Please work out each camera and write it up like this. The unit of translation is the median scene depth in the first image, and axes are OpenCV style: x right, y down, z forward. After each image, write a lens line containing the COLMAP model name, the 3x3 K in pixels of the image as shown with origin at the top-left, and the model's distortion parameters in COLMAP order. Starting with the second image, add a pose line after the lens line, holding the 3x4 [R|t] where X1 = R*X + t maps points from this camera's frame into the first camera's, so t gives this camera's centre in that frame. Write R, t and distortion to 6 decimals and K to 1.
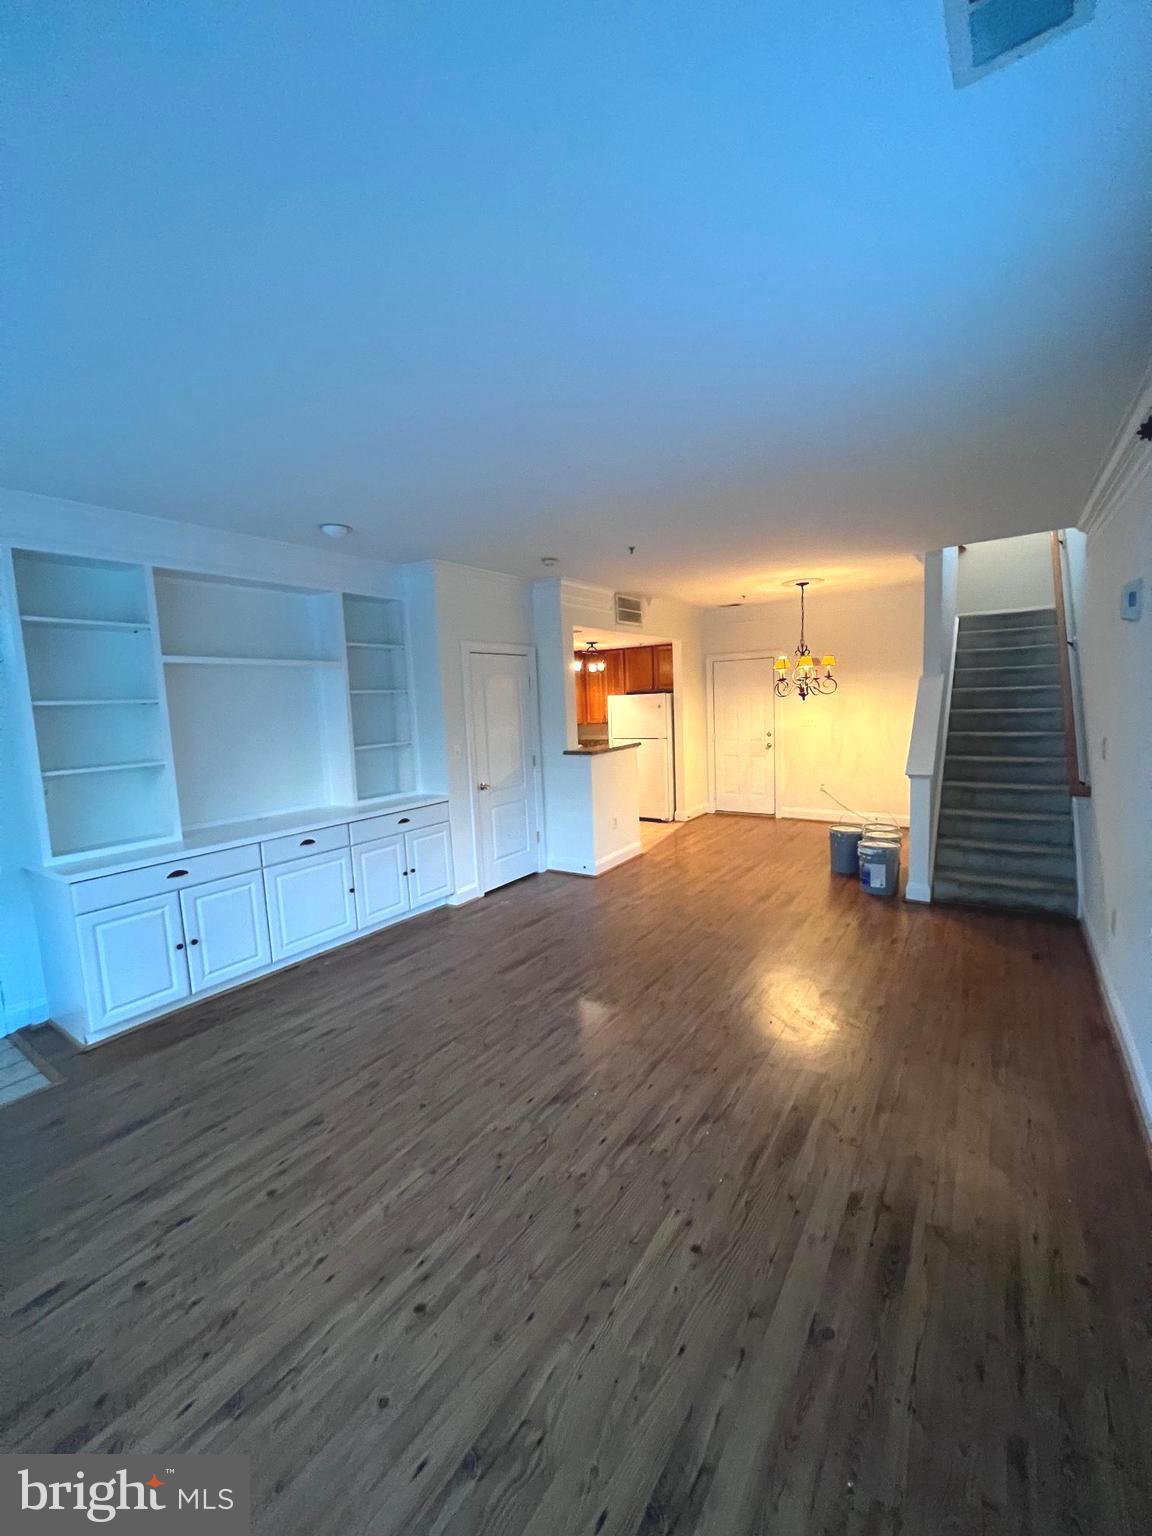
lens RADIAL K [[614.6, 0, 578.9], [0, 614.6, 764.8], [0, 0, 1]] dist [-0.001750, 0.000178]
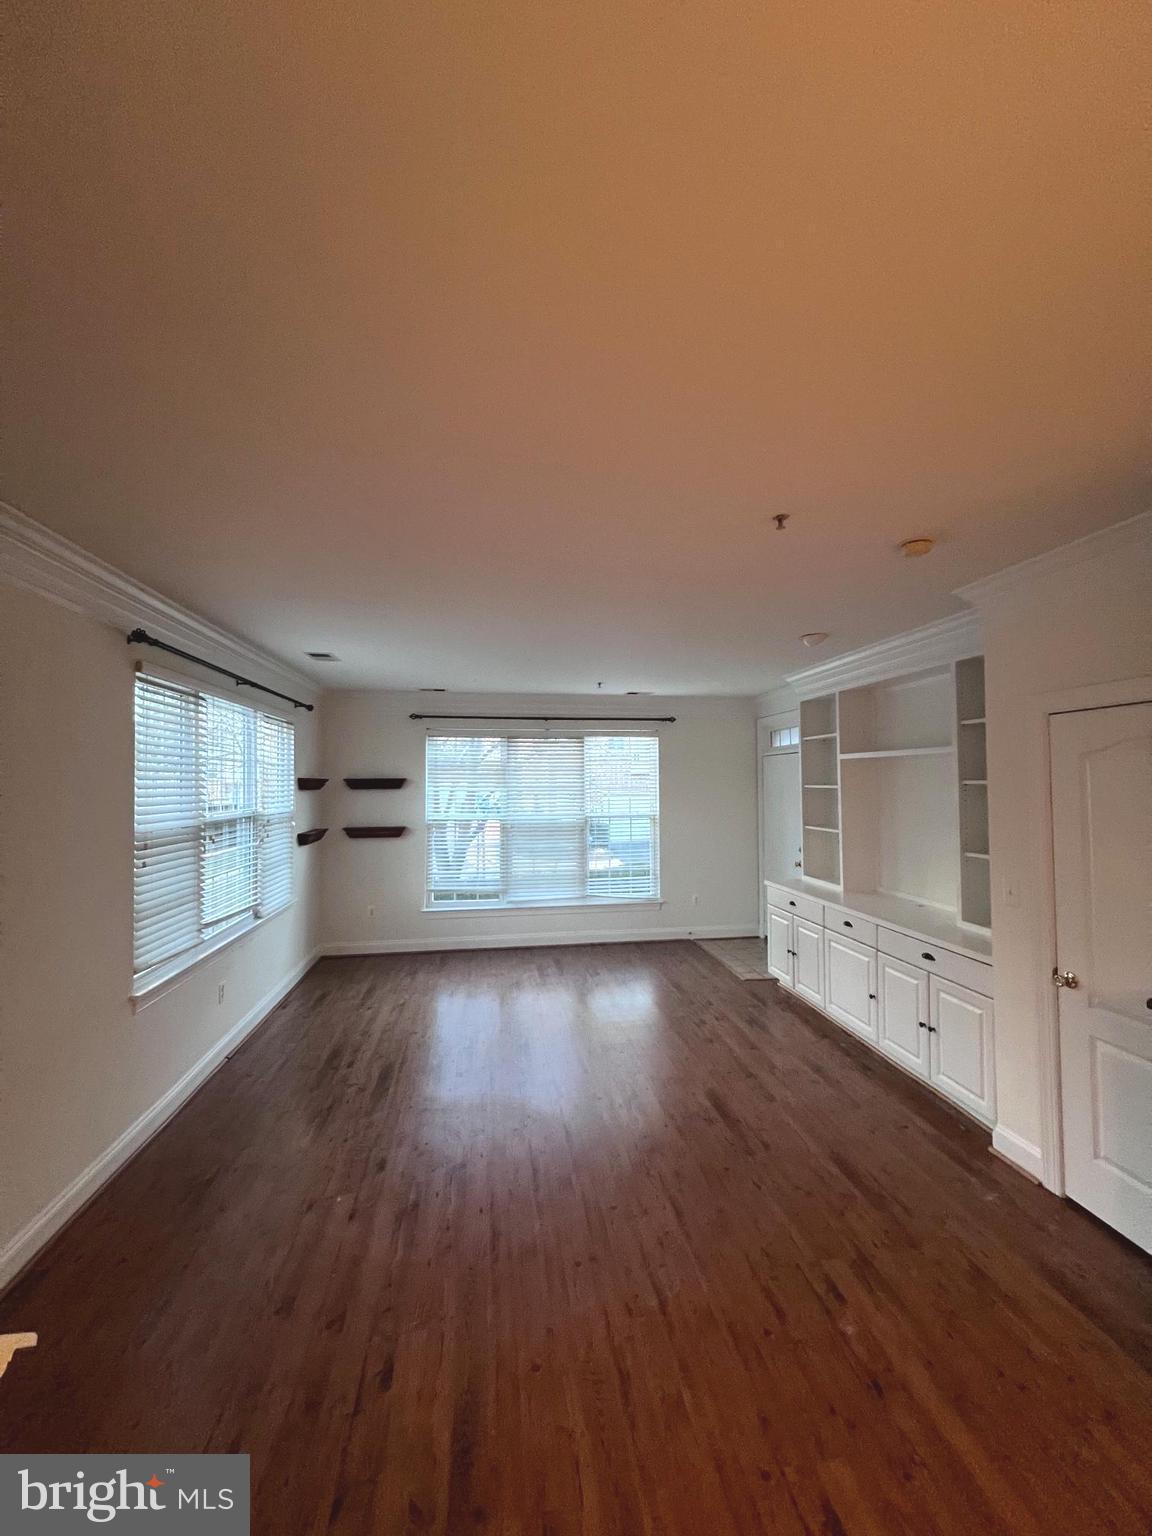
lens RADIAL K [[614.6, 0, 578.9], [0, 614.6, 764.8], [0, 0, 1]] dist [-0.001750, 0.000178]
pose [[-0.732837, 0.026114, -0.679903, 0.620458], [-0.036523, 0.996313, 0.077633, -0.215661], [0.679423, 0.081724, -0.729181, 1.446778]]
